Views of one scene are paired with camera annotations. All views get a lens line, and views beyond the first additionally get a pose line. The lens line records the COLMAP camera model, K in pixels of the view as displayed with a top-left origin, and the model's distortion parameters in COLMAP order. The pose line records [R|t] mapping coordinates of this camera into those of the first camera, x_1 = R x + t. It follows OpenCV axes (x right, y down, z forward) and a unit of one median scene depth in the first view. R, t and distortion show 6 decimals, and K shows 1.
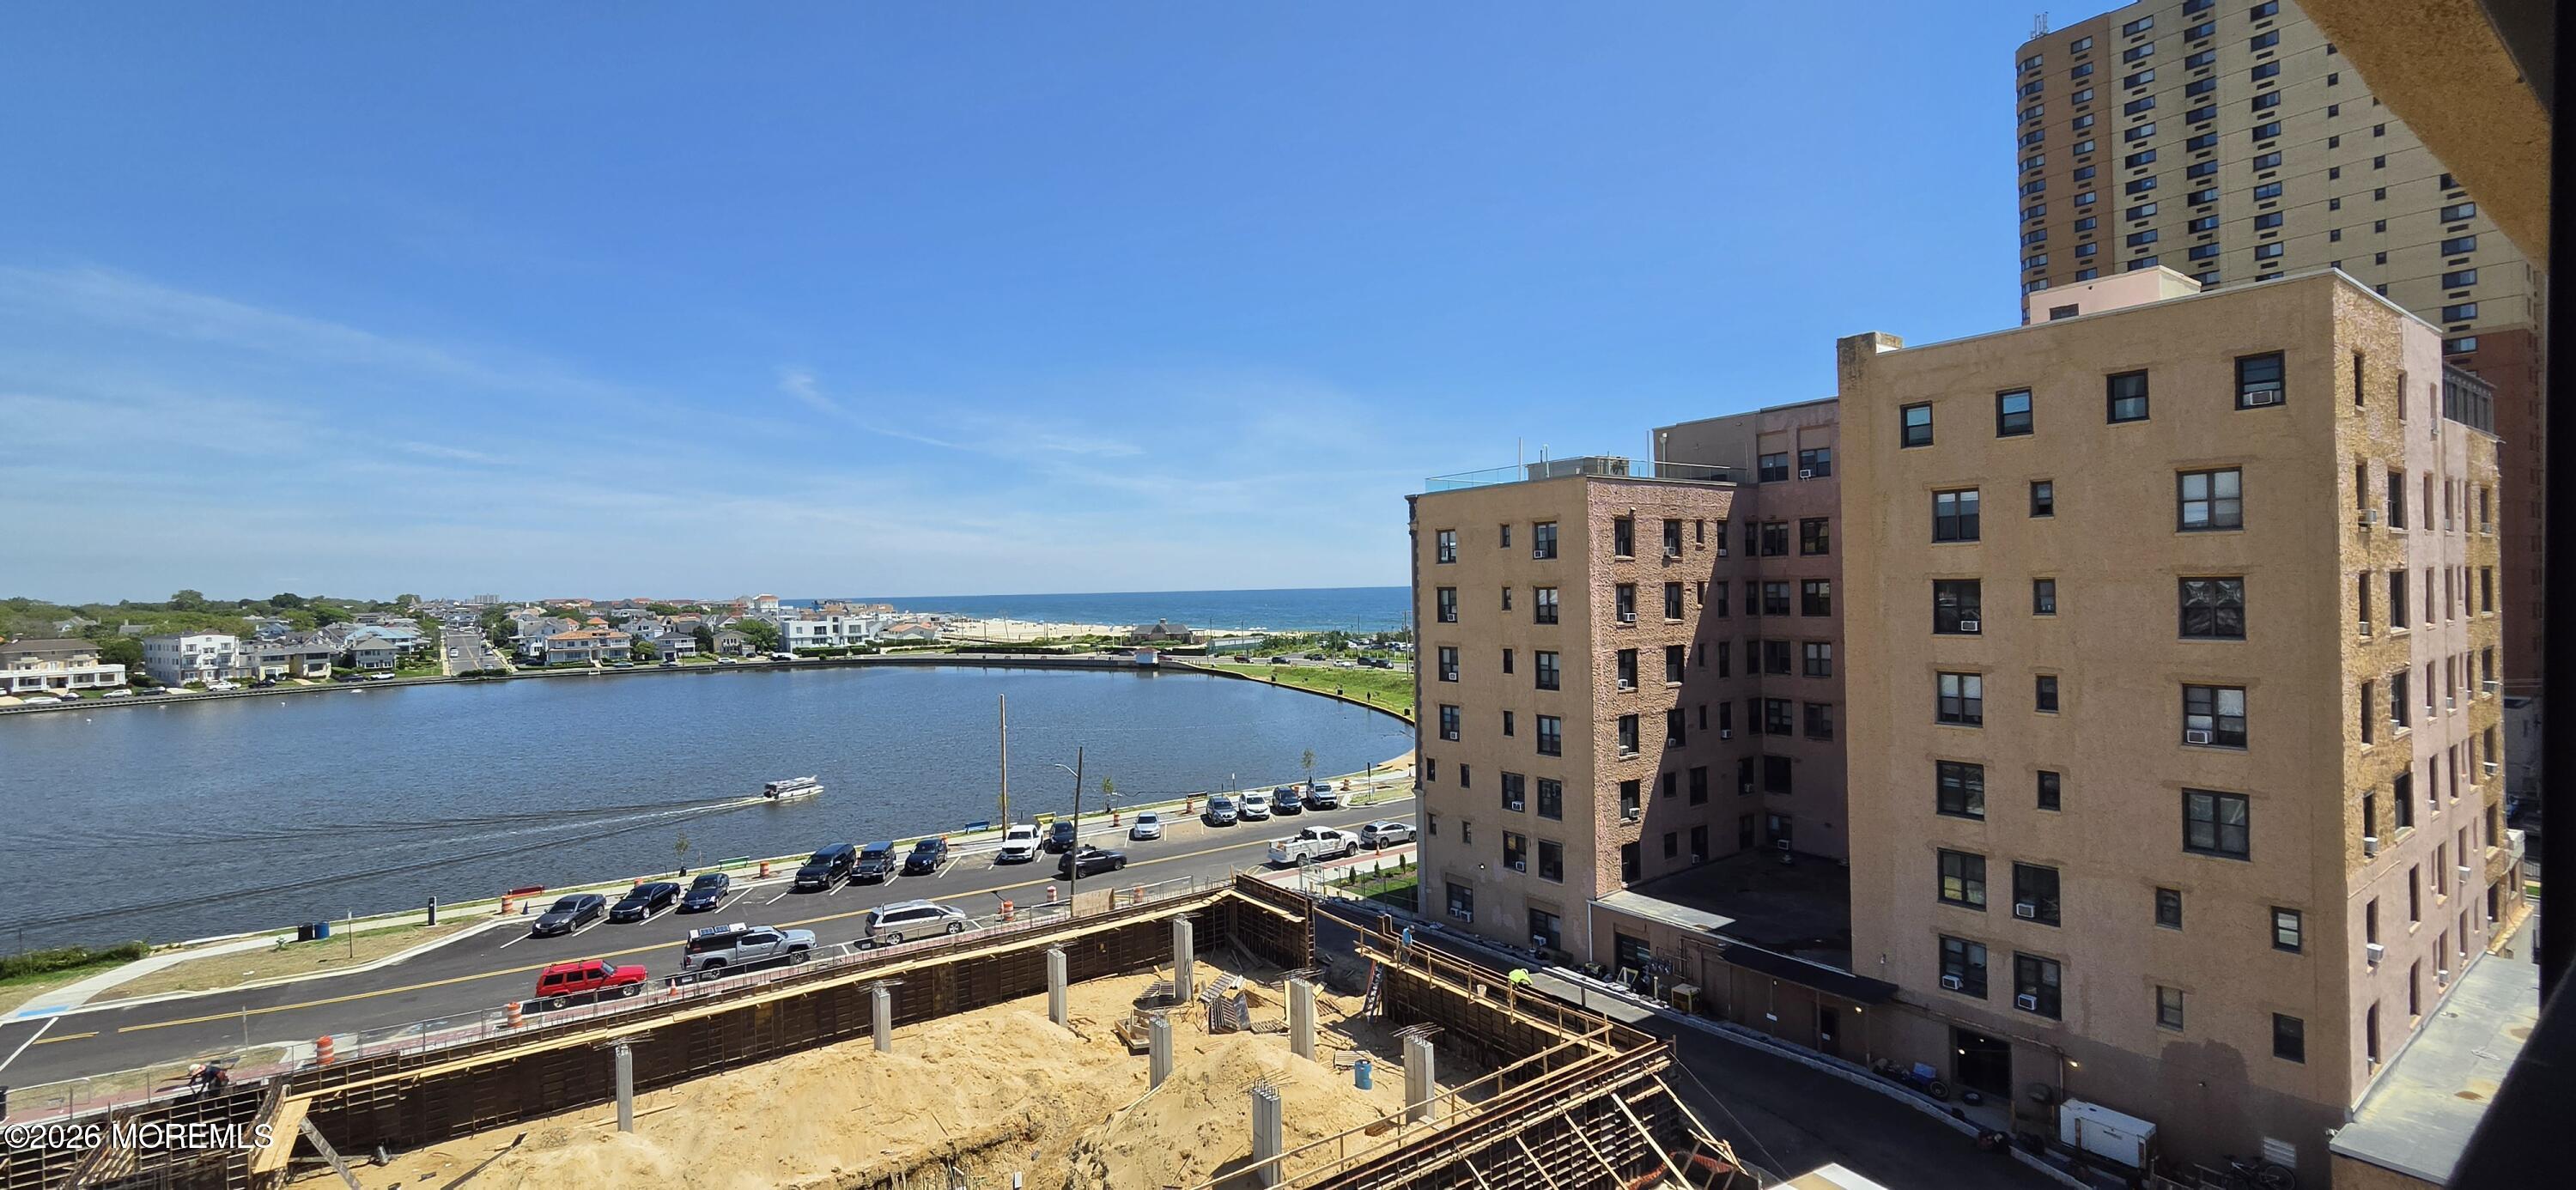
lens RADIAL K [[1057.8, 0, 1277.7], [0, 1057.8, 571.2], [0, 0, 1]] dist [-0.006718, 0.001627]
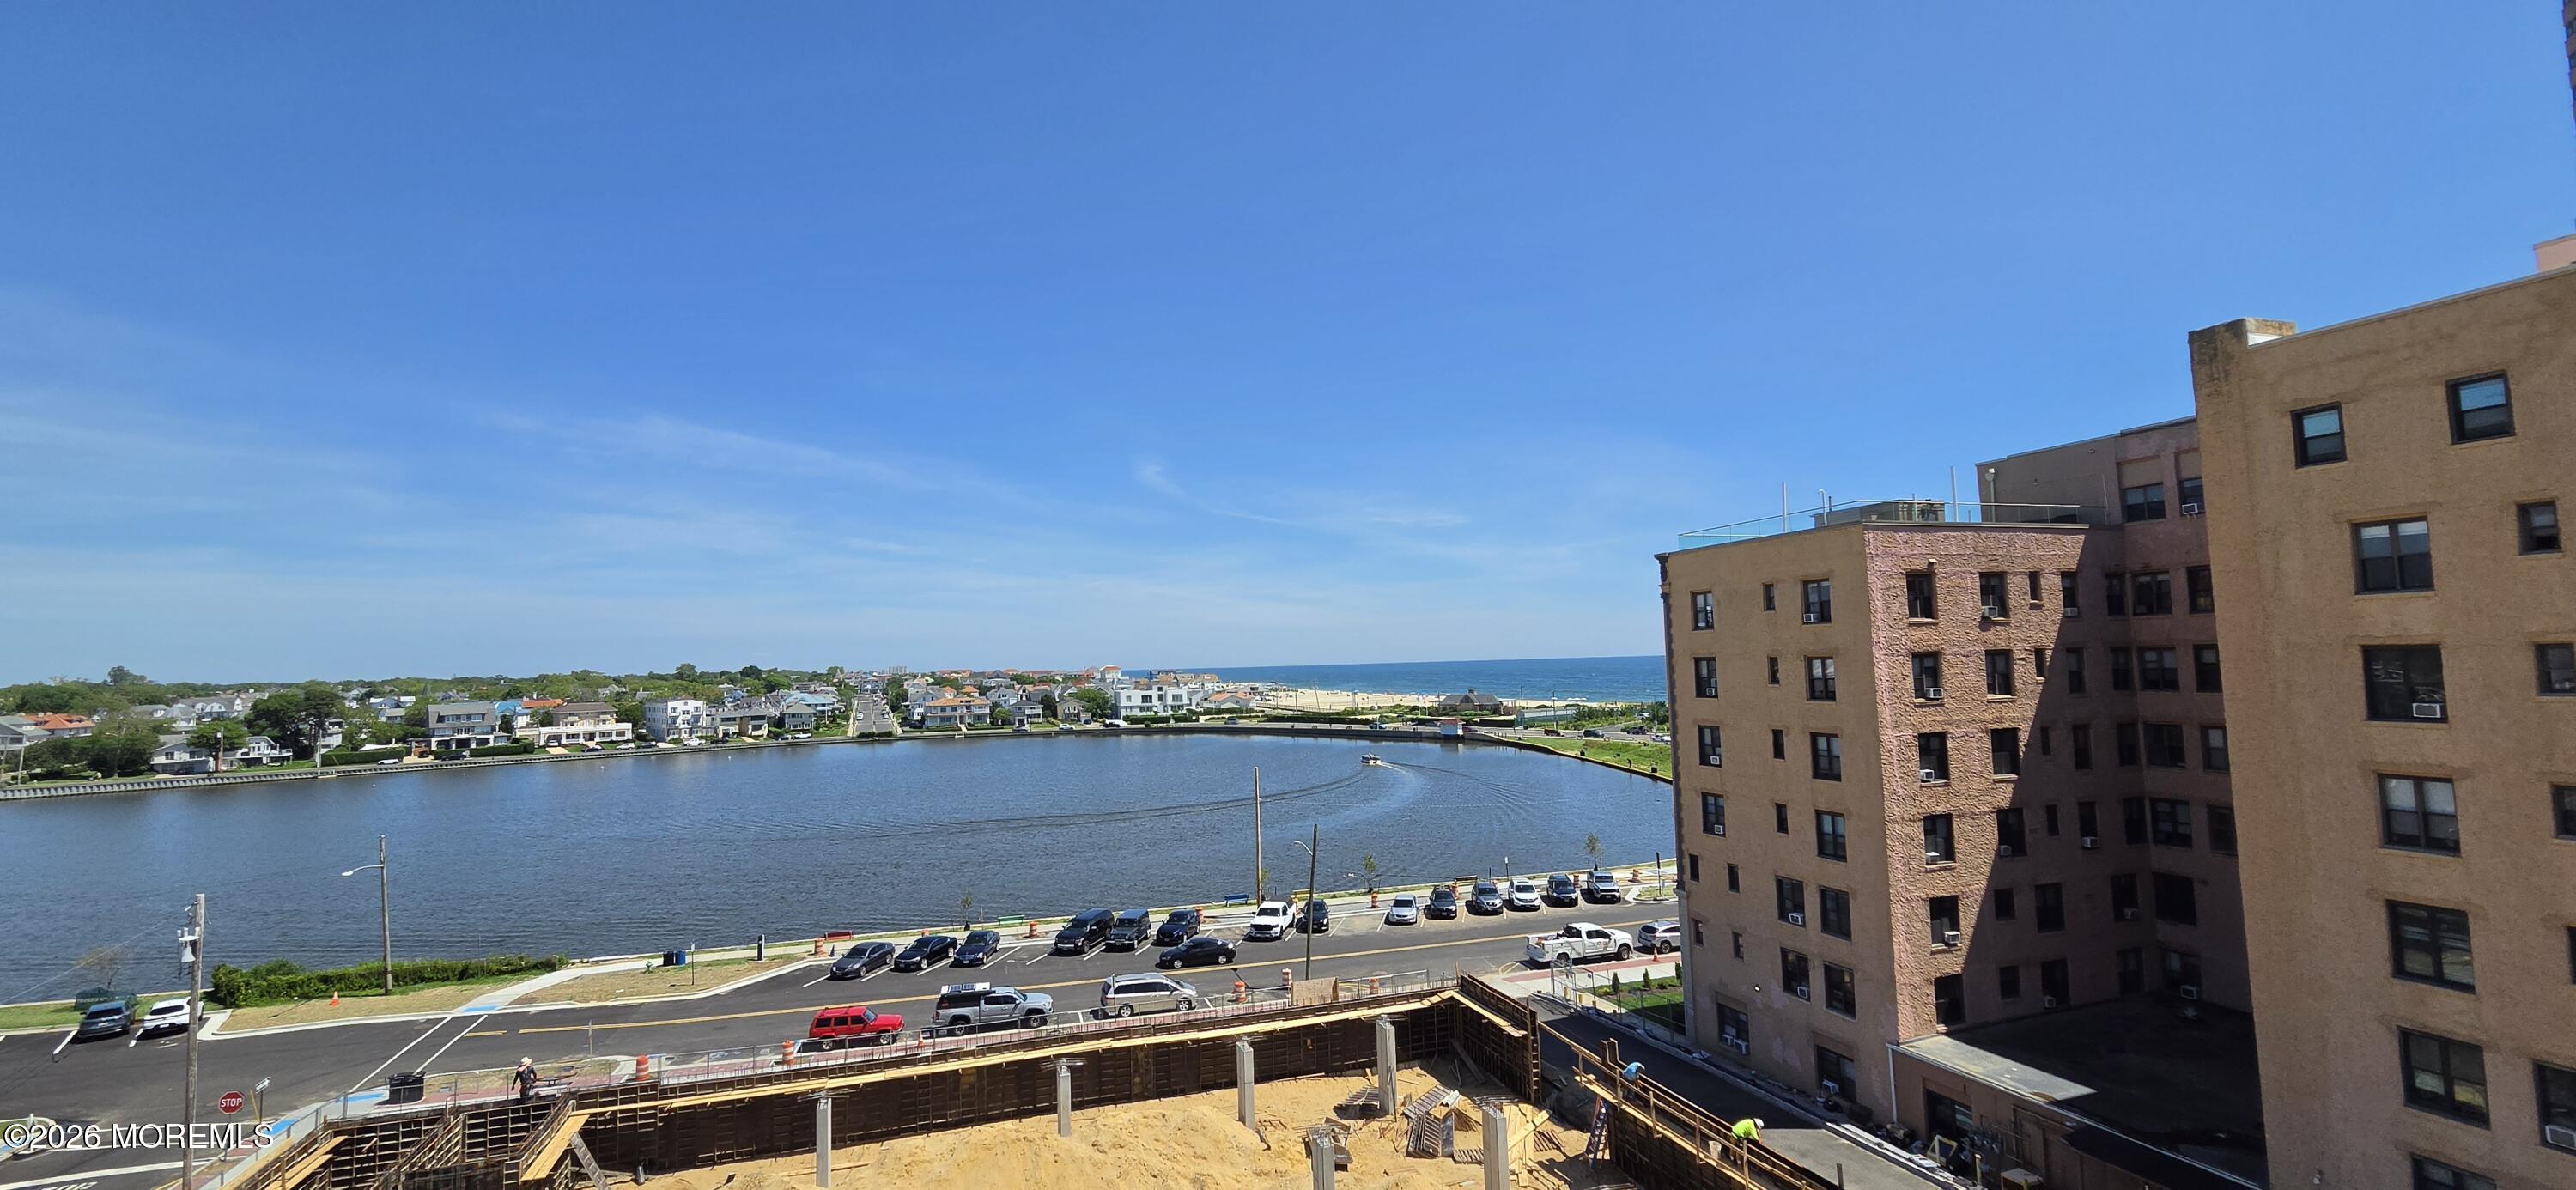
lens RADIAL K [[1057.8, 0, 1271.7], [0, 1057.8, 571.5], [0, 0, 1]] dist [-0.006718, 0.001627]
pose [[0.953613, -0.030550, -0.299480, 0.087459], [0.011057, 0.997721, -0.066568, -0.001803], [0.300831, 0.060168, 0.951778, 0.059001]]
